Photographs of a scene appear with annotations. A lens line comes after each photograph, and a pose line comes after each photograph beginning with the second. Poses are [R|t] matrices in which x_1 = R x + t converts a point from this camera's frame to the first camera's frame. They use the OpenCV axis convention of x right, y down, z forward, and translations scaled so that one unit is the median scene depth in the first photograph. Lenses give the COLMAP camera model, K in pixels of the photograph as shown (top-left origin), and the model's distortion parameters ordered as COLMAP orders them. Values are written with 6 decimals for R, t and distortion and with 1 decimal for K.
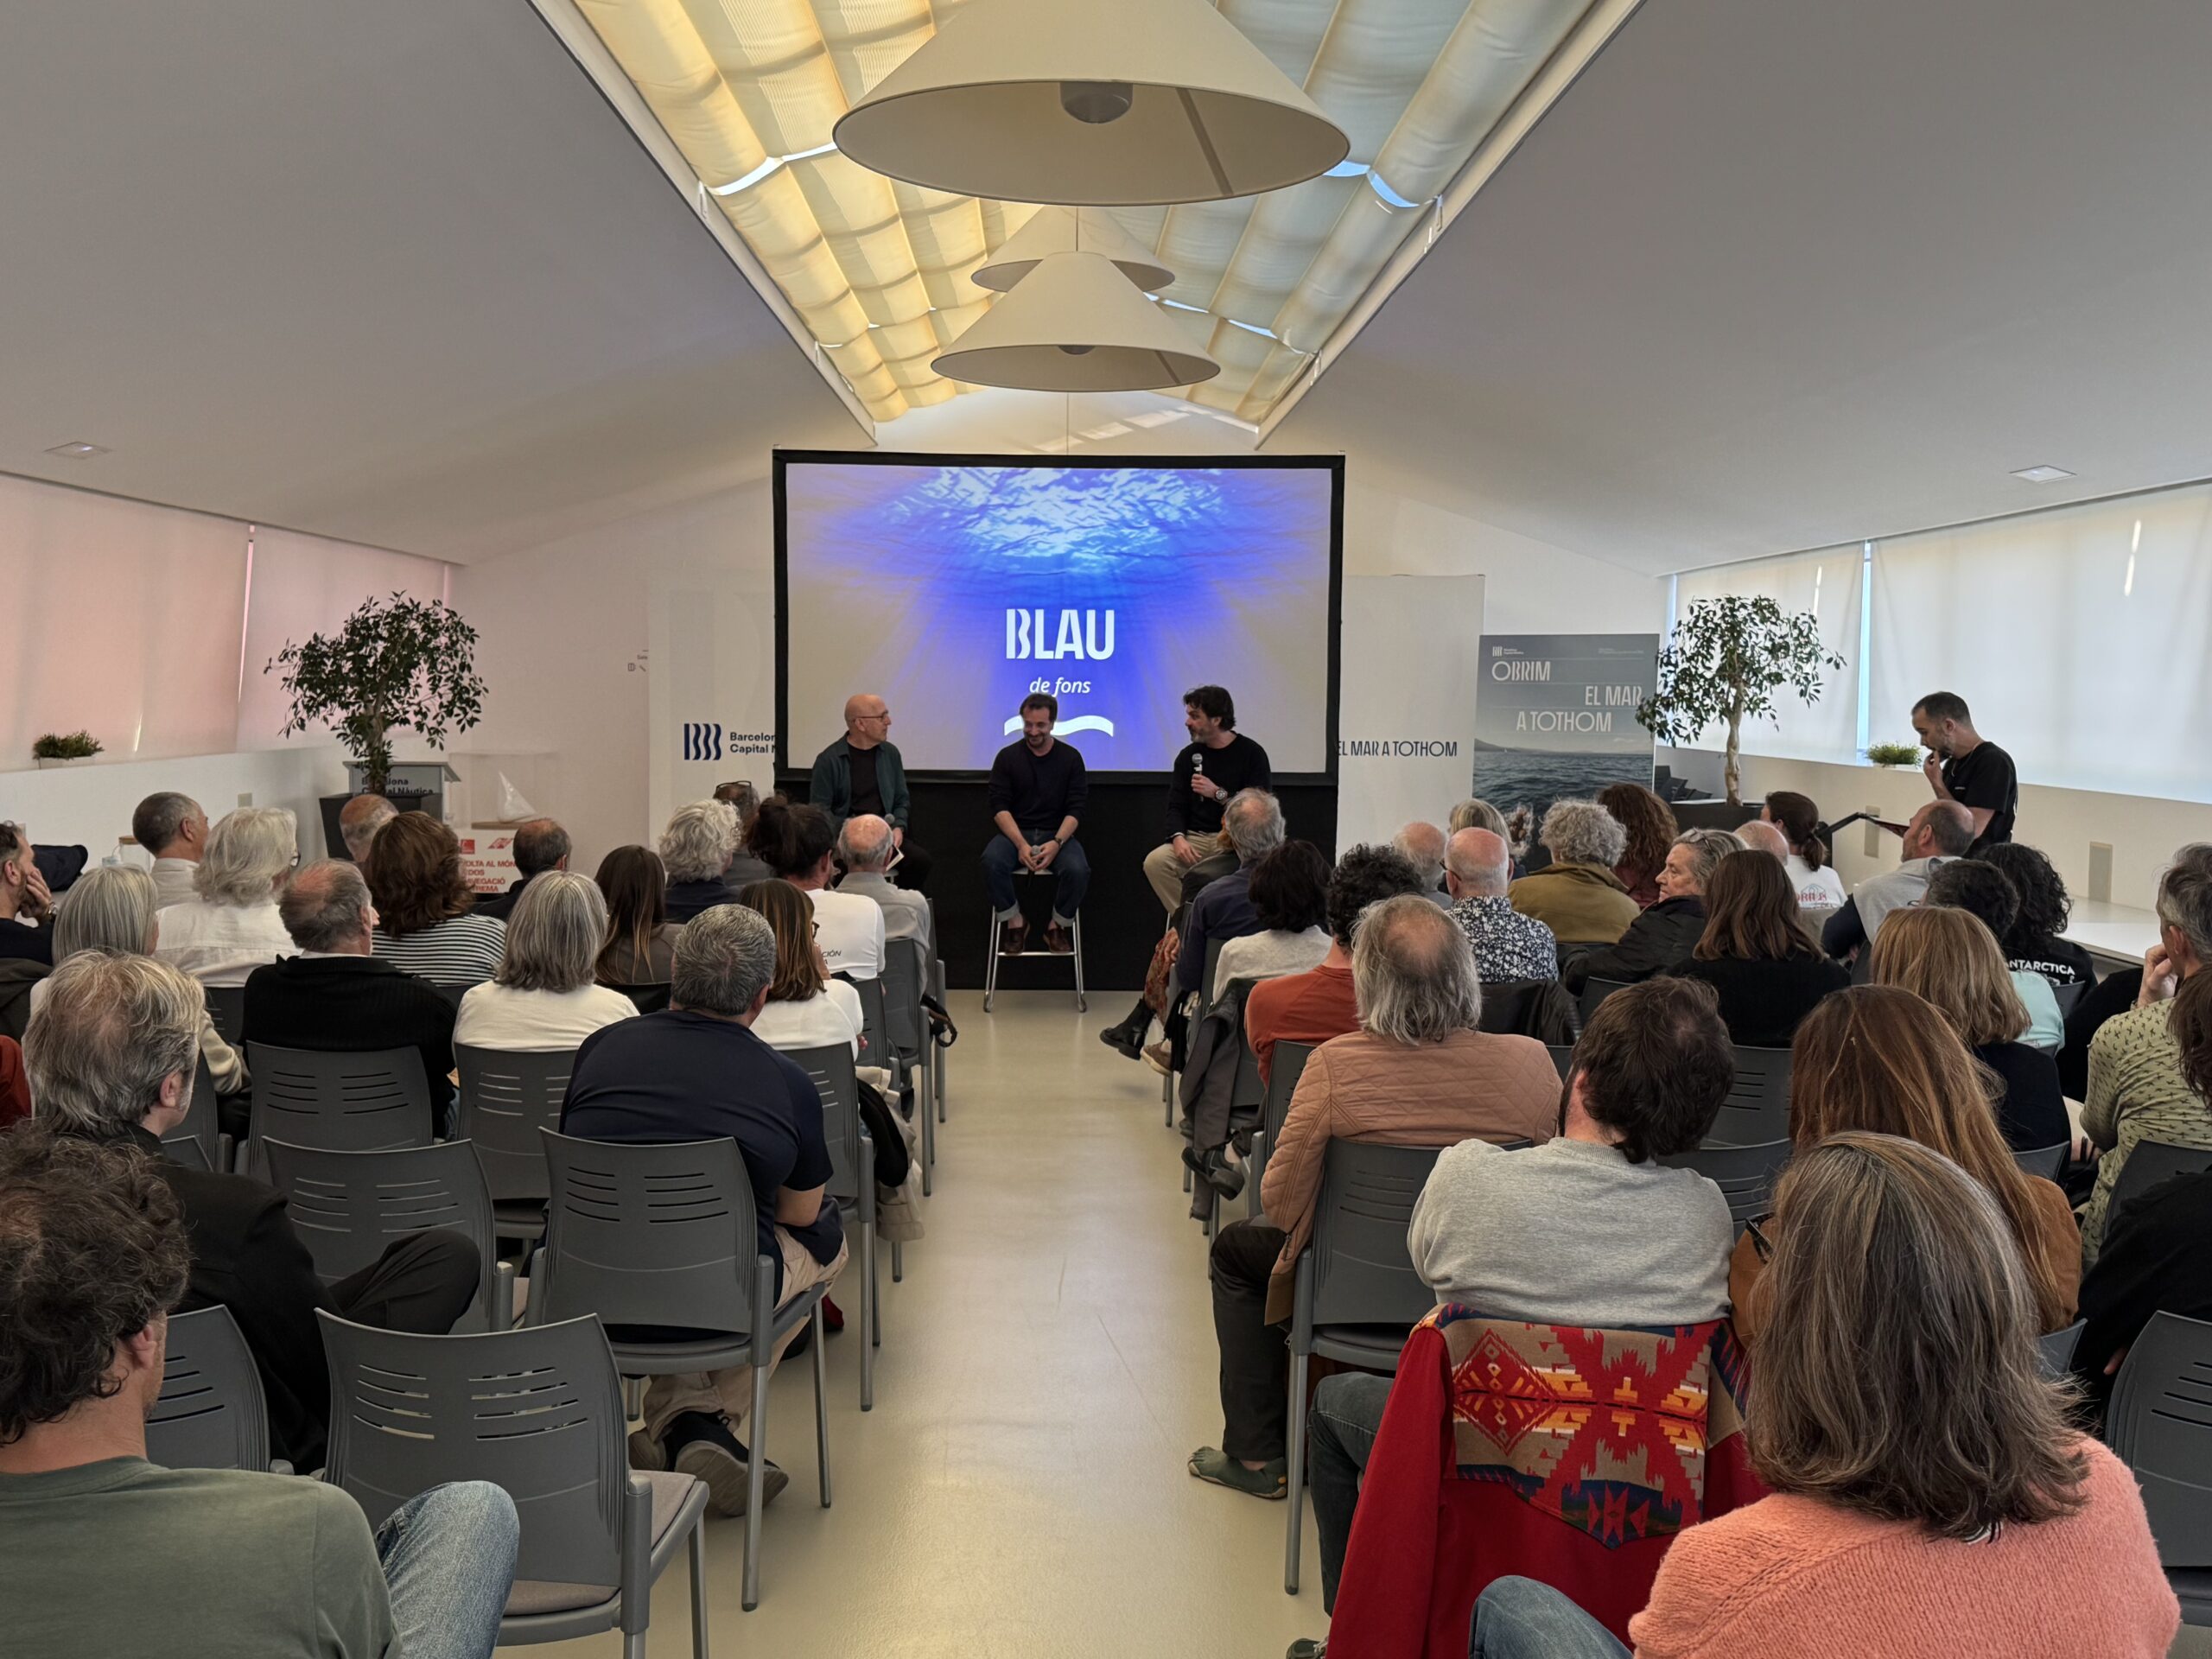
lens RADIAL K [[2233.8, 0, 1106.0], [0, 2233.8, 829.5], [0, 0, 1]] dist [0.152798, 0.001781]
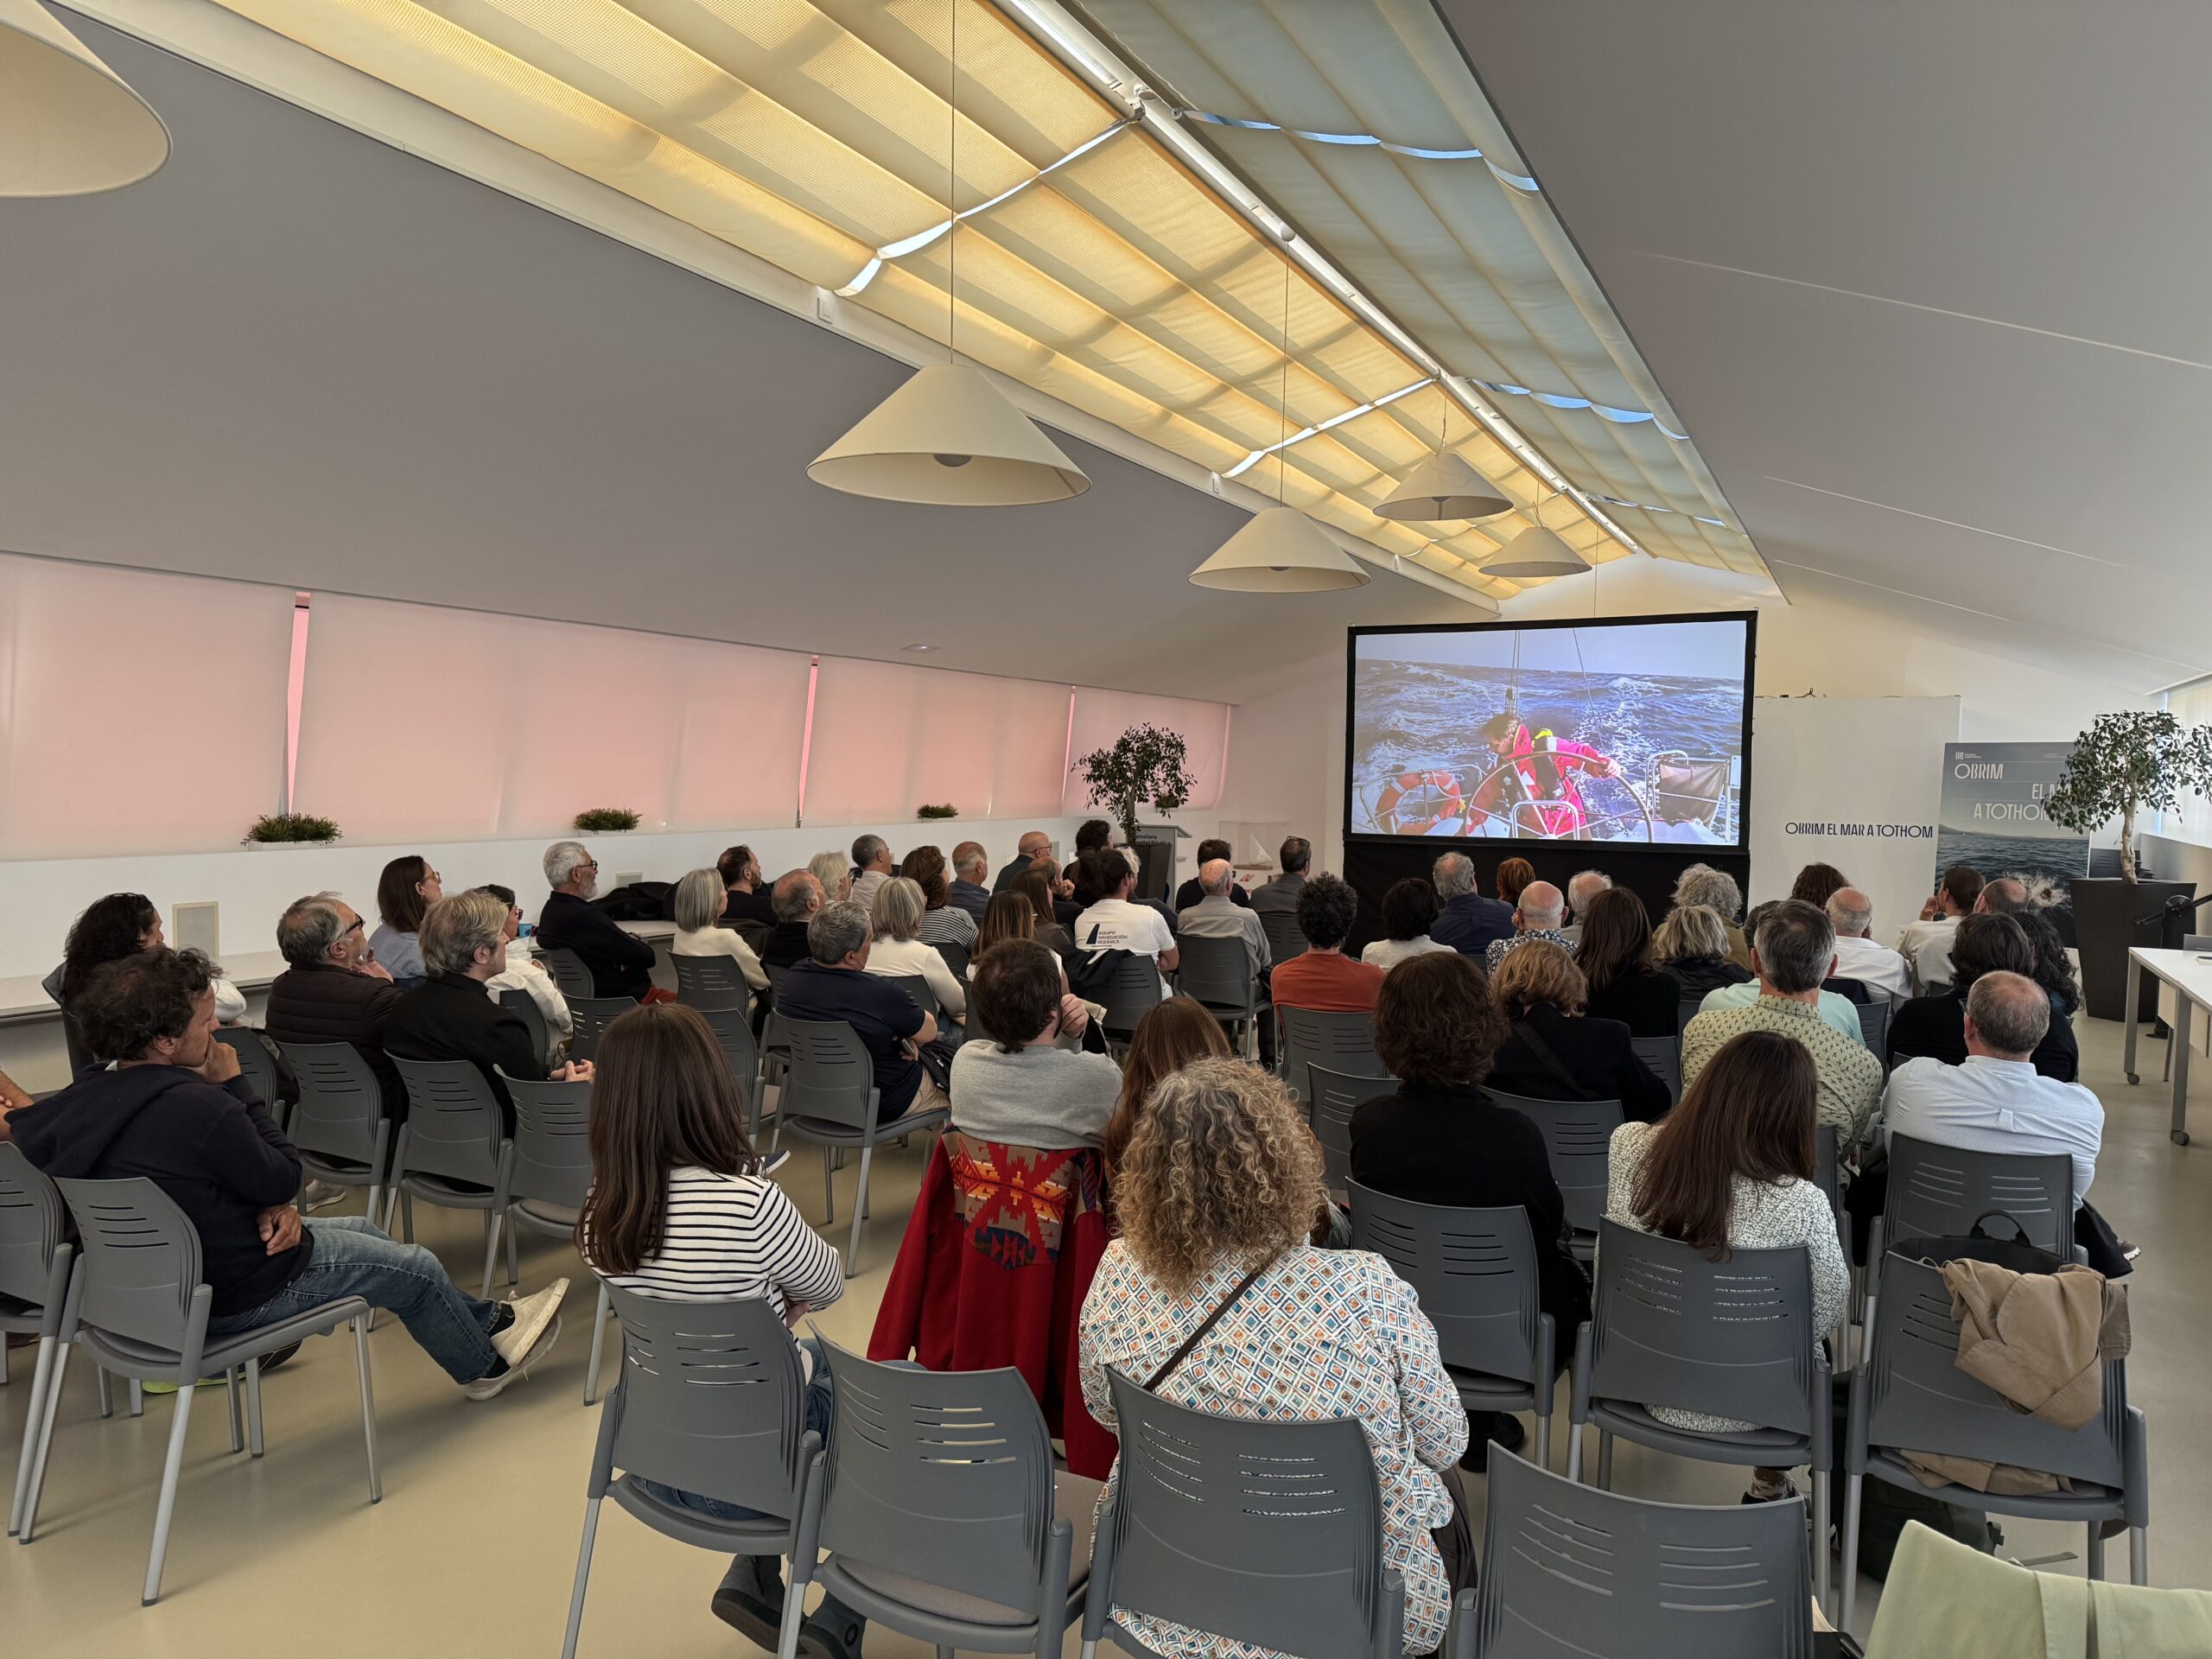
lens RADIAL K [[1533.1, 0, 1106.0], [0, 1533.1, 829.5], [0, 0, 1]] dist [0.134483, -0.199257]
pose [[0.880318, 0.021841, -0.473881, 0.258595], [-0.037467, 0.999020, -0.023559, 0.001678], [0.472902, 0.038494, 0.880274, -0.004709]]
